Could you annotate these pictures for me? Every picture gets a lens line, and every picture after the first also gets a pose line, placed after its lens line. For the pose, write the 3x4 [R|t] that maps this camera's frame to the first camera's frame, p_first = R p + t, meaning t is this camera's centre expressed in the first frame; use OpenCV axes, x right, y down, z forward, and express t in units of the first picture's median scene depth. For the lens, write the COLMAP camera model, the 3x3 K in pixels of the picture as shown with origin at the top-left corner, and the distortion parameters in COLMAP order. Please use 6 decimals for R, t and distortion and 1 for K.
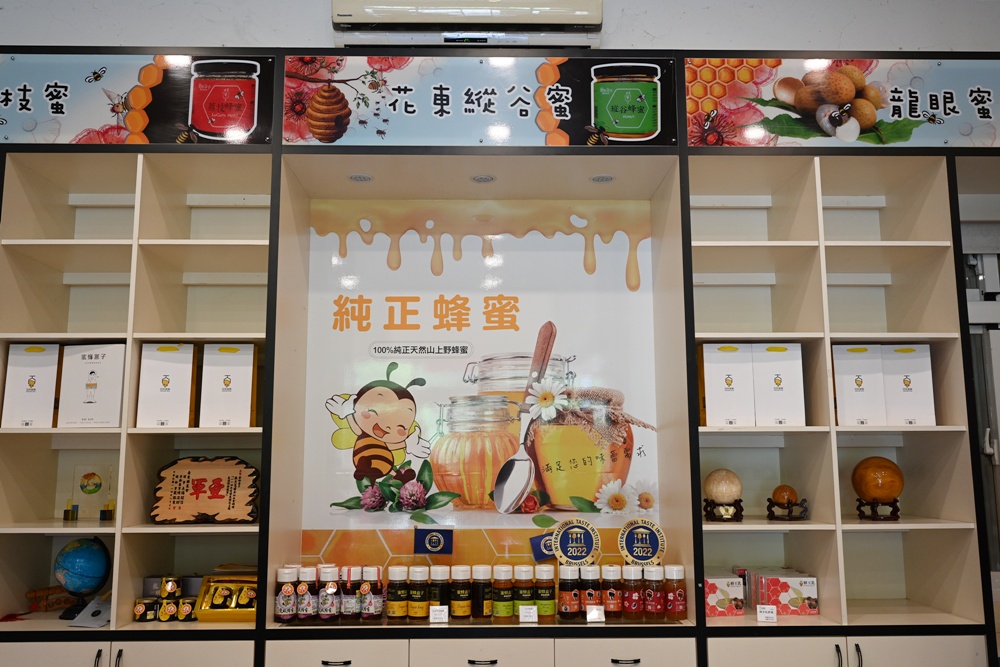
lens RADIAL K [[1028.0, 0, 503.4], [0, 1028.0, 329.8], [0, 0, 1]] dist [0.018968, 0.000000]
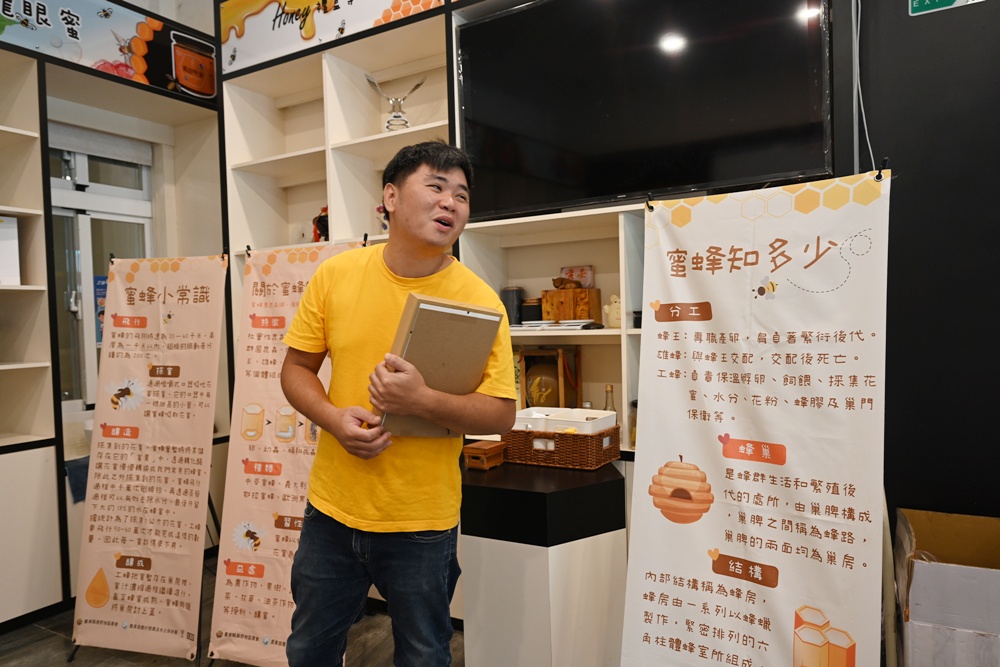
lens RADIAL K [[742.6, 0, 524.2], [0, 742.6, 356.6], [0, 0, 1]] dist [0.045122, 0.012671]
pose [[0.556862, -0.026624, 0.830178, -0.912565], [-0.122603, 0.985903, 0.113857, 0.002308], [-0.821506, -0.165185, 0.545748, -0.031893]]
